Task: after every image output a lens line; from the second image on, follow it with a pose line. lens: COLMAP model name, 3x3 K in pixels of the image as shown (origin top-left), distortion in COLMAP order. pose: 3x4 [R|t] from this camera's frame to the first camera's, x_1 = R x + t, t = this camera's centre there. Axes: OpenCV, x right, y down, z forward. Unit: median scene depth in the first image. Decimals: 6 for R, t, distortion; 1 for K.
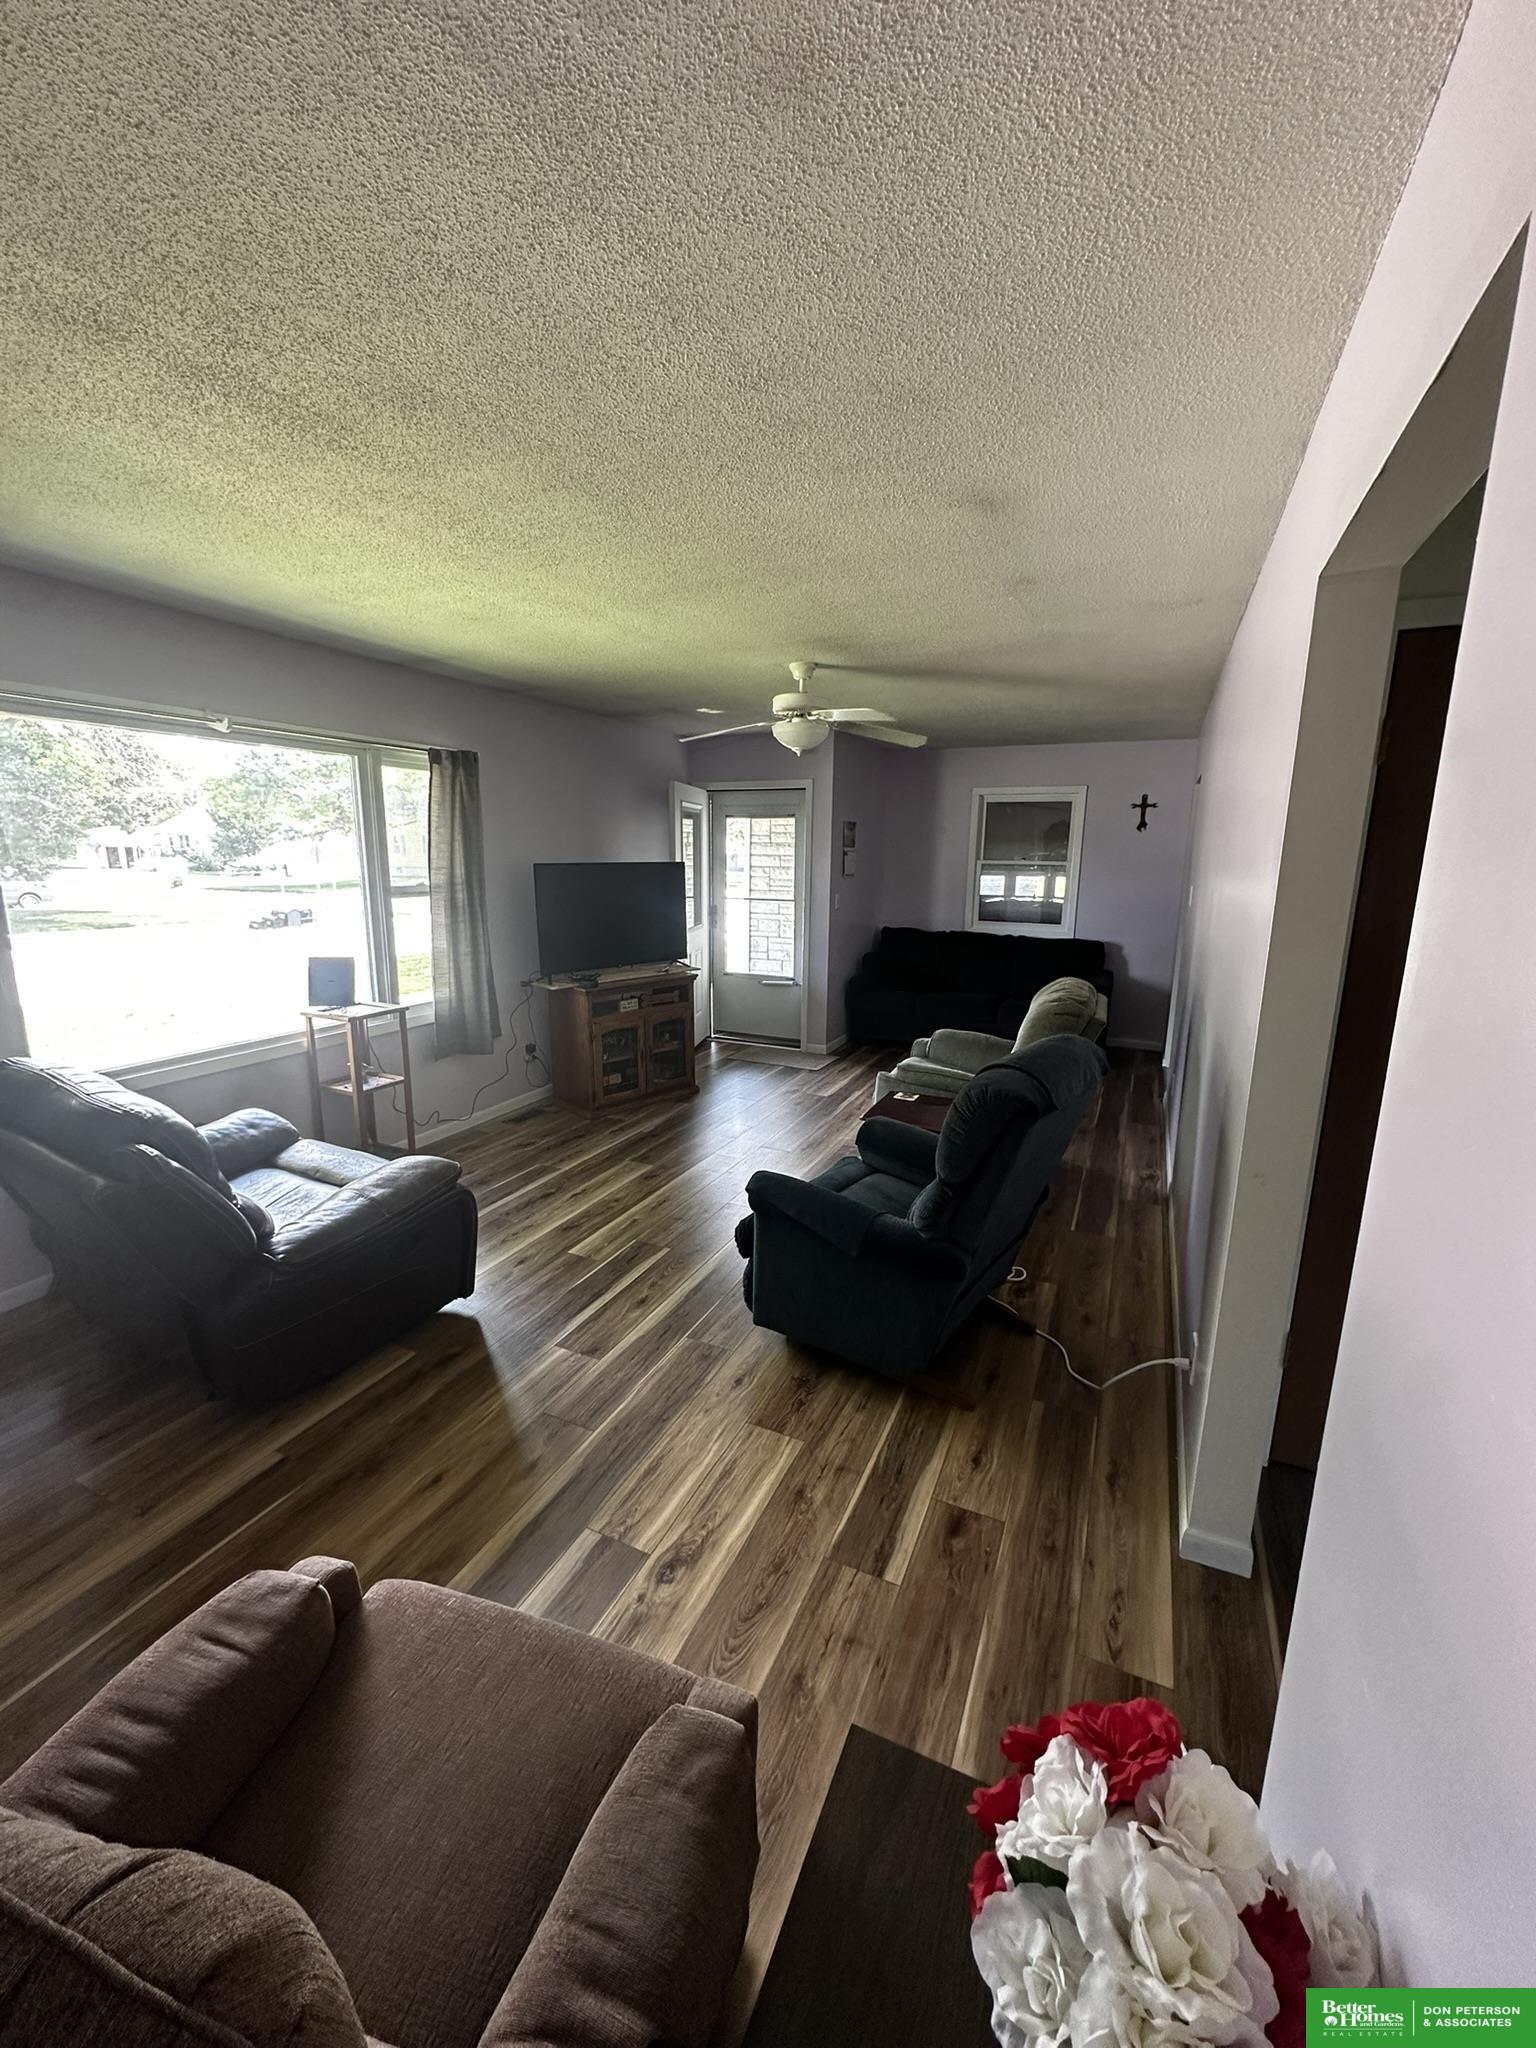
lens RADIAL K [[824.2, 0, 763.8], [0, 824.2, 1020.0], [0, 0, 1]] dist [-0.001420, -0.000191]
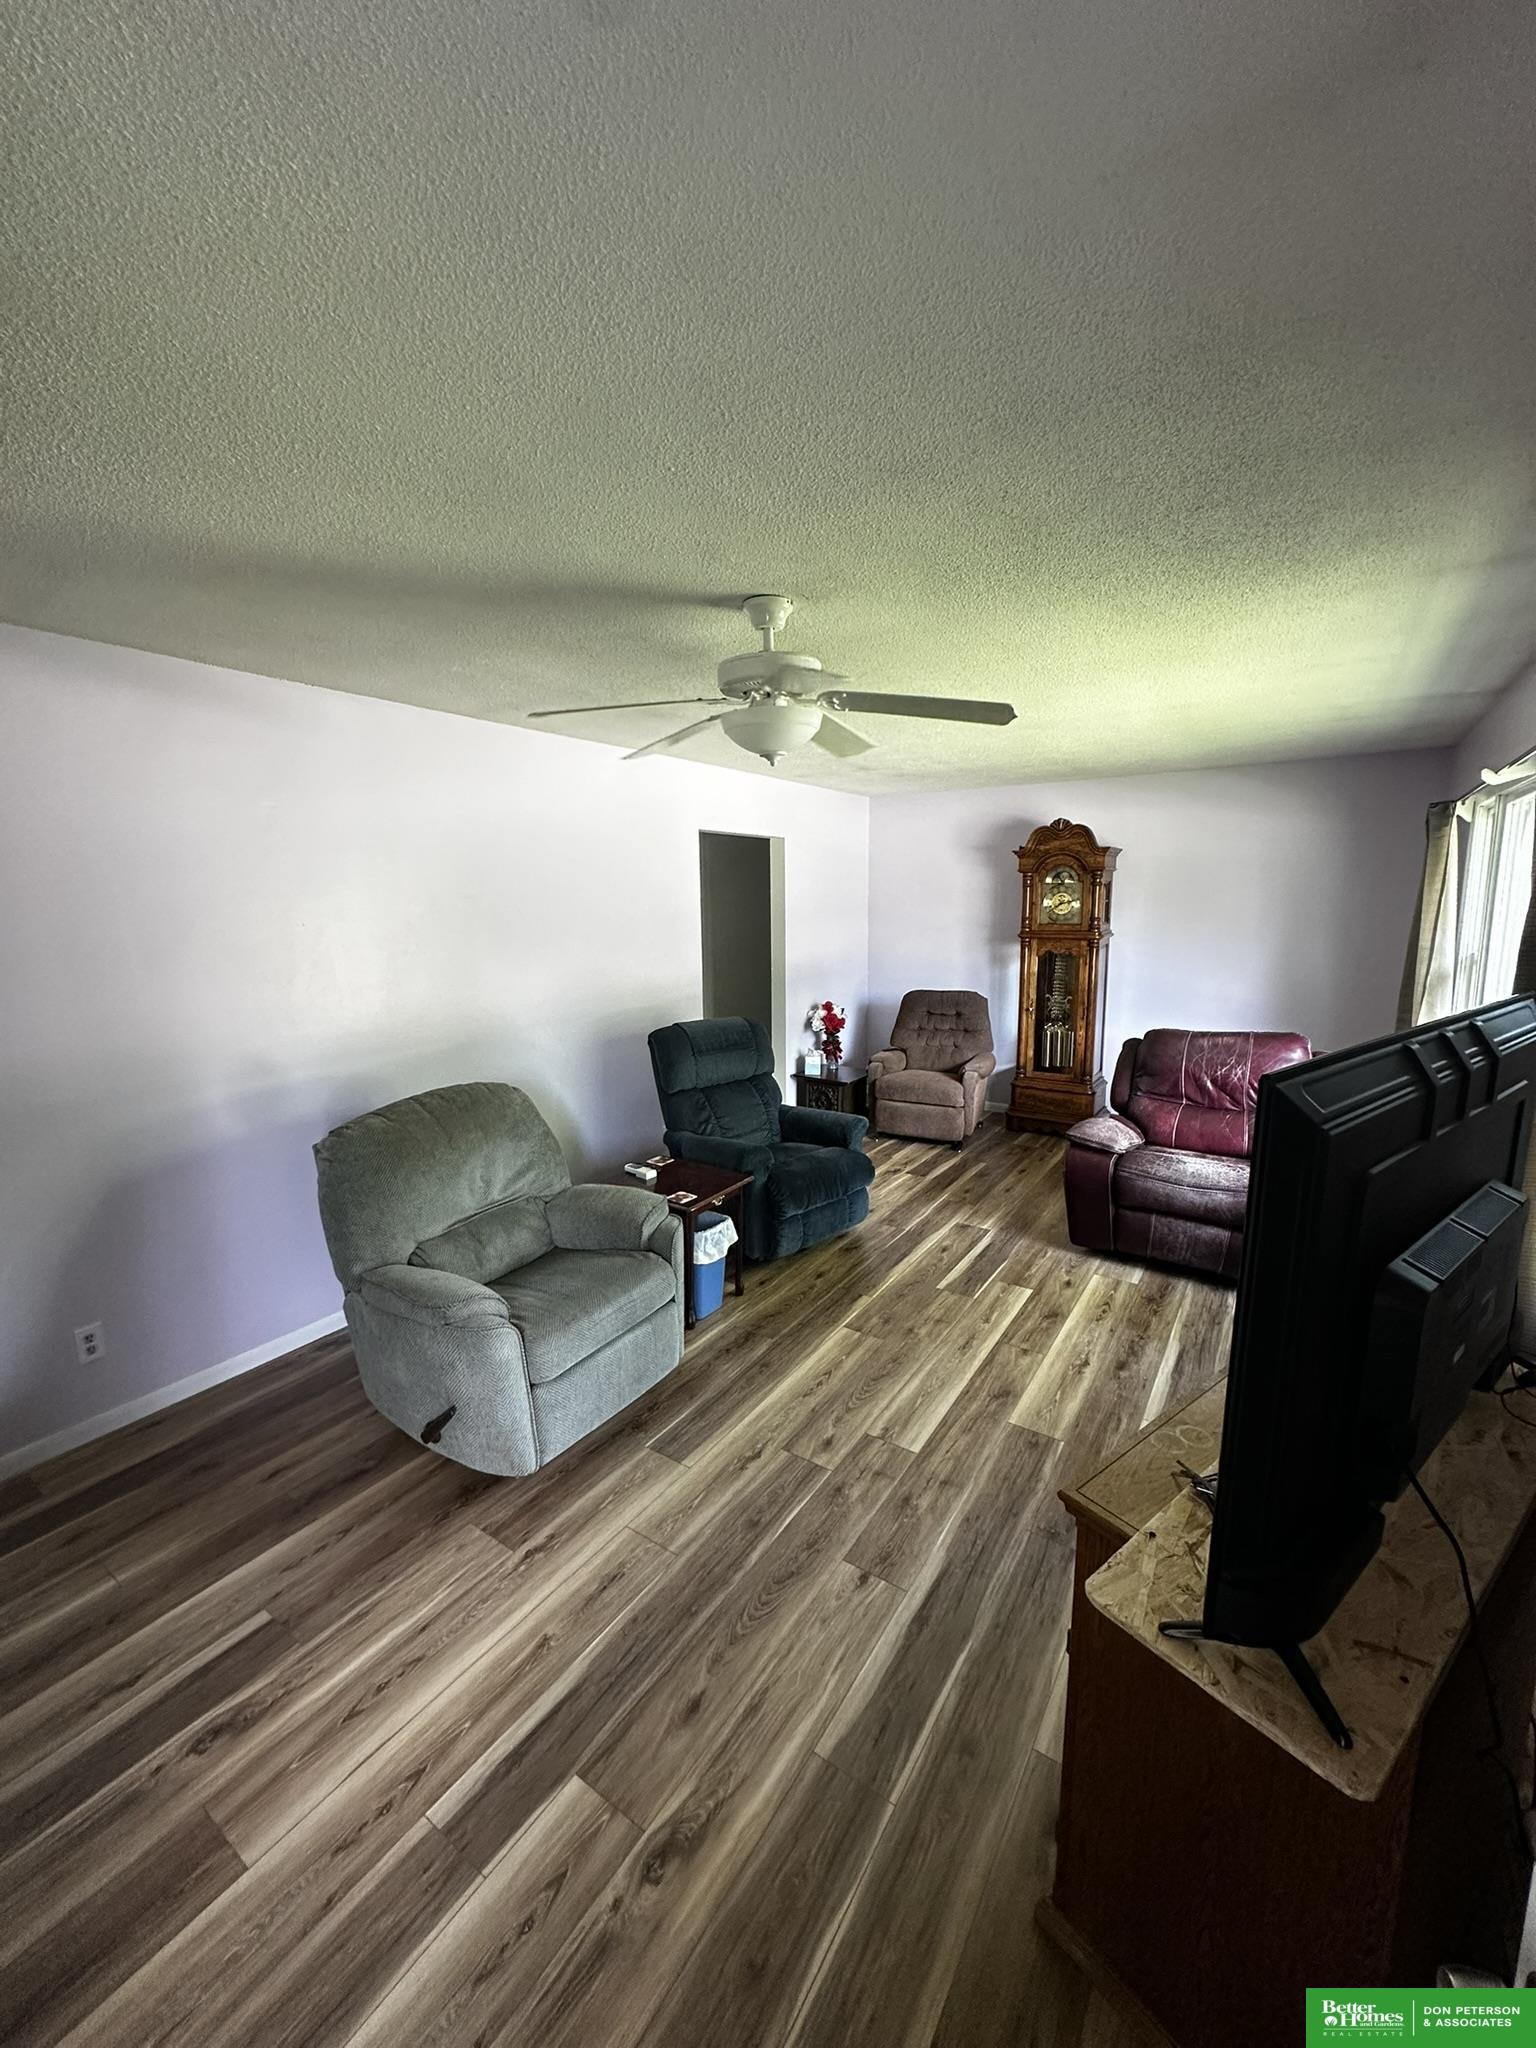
lens RADIAL K [[824.2, 0, 767.8], [0, 824.2, 1021.5], [0, 0, 1]] dist [-0.001420, -0.000191]
pose [[-0.988468, -0.015323, 0.150653, -0.057044], [0.039063, 0.935396, 0.351437, -0.456776], [-0.146305, 0.353269, -0.924011, 2.022672]]
